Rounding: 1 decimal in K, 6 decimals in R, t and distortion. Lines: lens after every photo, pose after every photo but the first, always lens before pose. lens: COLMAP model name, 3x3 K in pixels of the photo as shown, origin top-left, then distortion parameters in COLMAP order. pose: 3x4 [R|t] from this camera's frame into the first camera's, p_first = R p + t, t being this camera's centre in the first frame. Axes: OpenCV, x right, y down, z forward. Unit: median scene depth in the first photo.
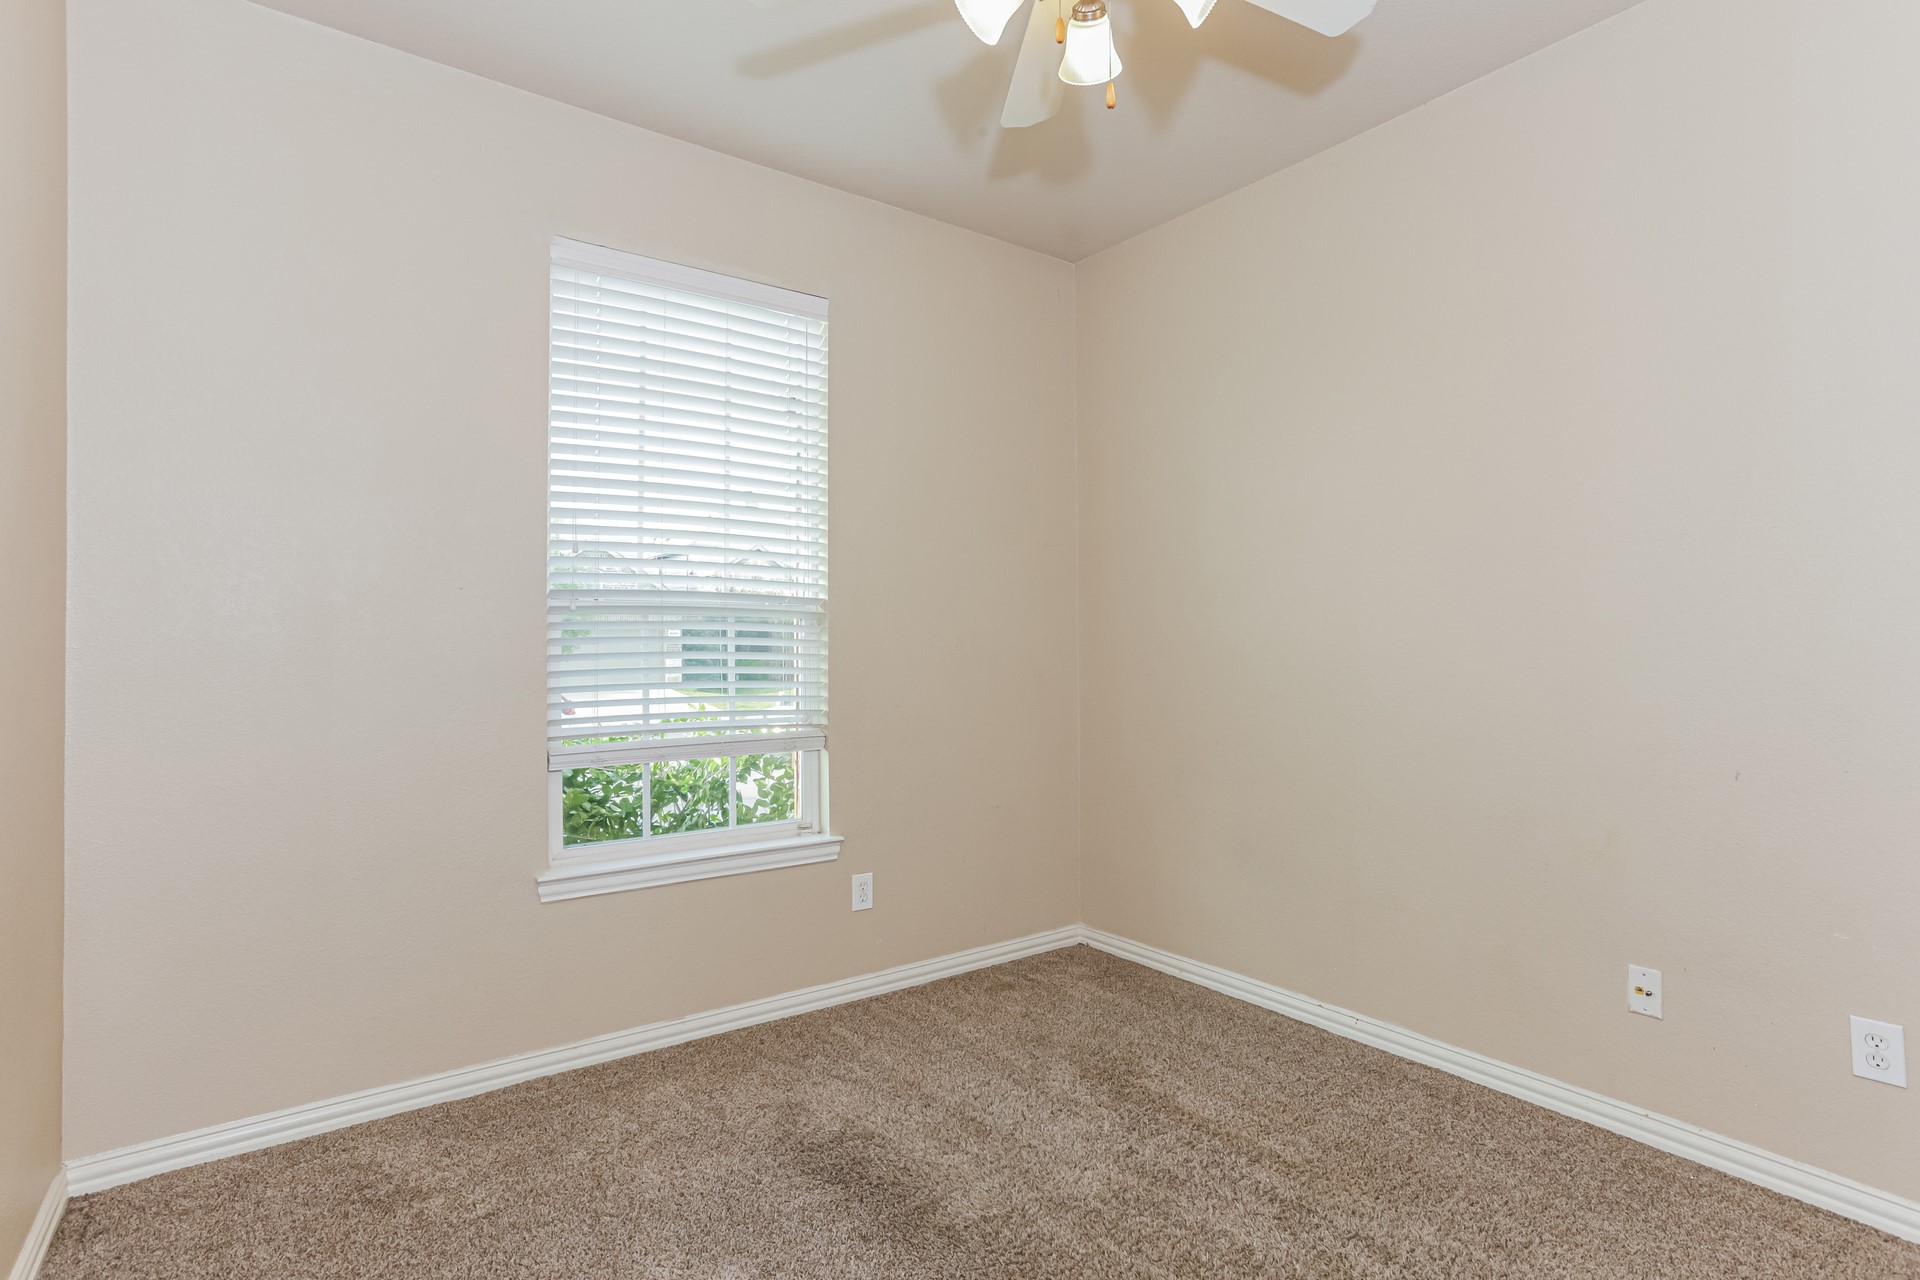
lens RADIAL K [[936.4, 0, 963.4], [0, 936.4, 630.7], [0, 0, 1]] dist [-0.059776, 0.038930]
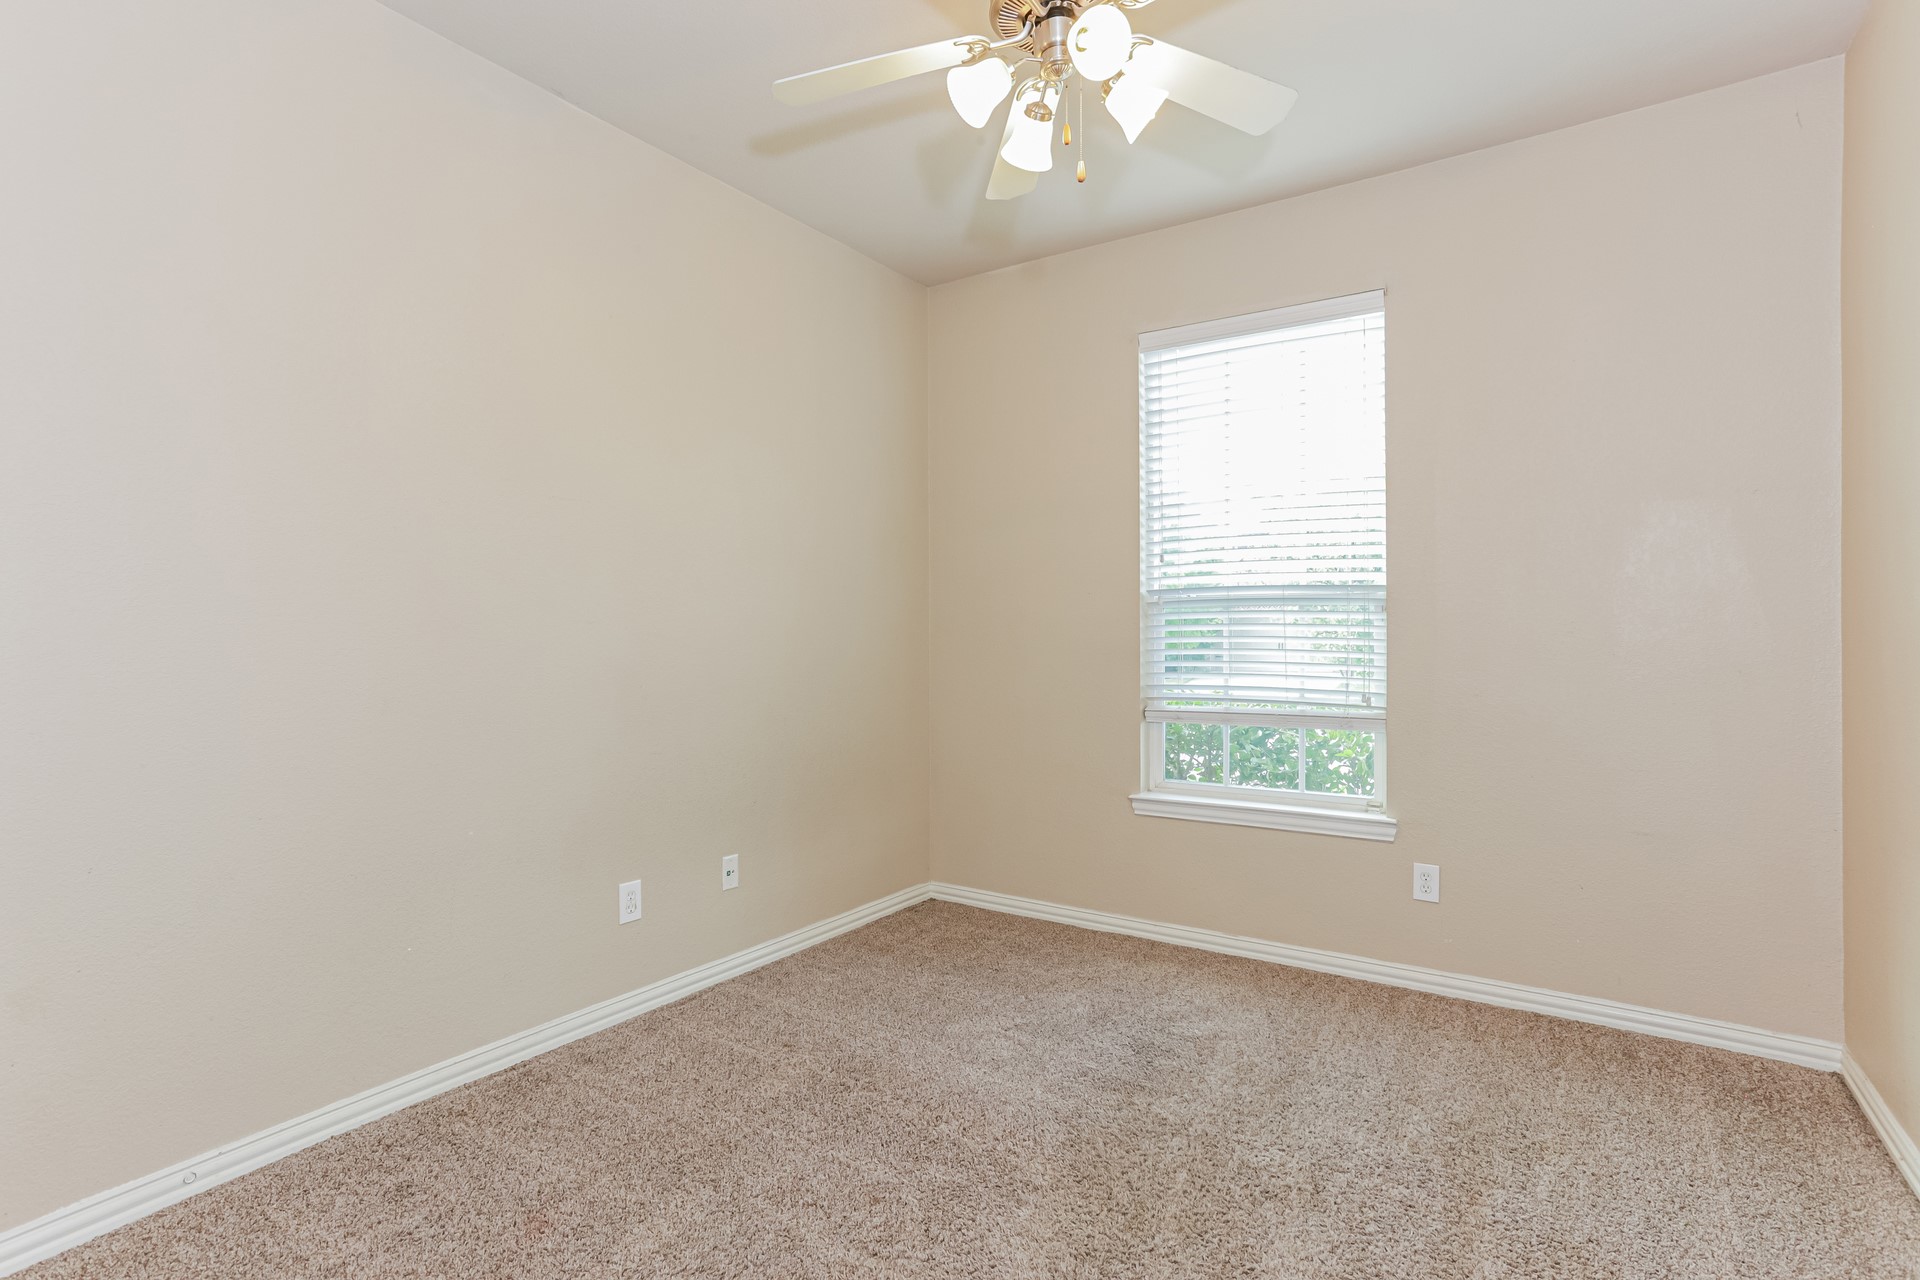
lens RADIAL K [[936.4, 0, 963.4], [0, 936.4, 630.7], [0, 0, 1]] dist [-0.059776, 0.038930]
pose [[0.355162, 0.008198, -0.934769, 0.703108], [0.022113, 0.999608, 0.017169, -0.013129], [0.934543, -0.026768, 0.354842, 0.235873]]
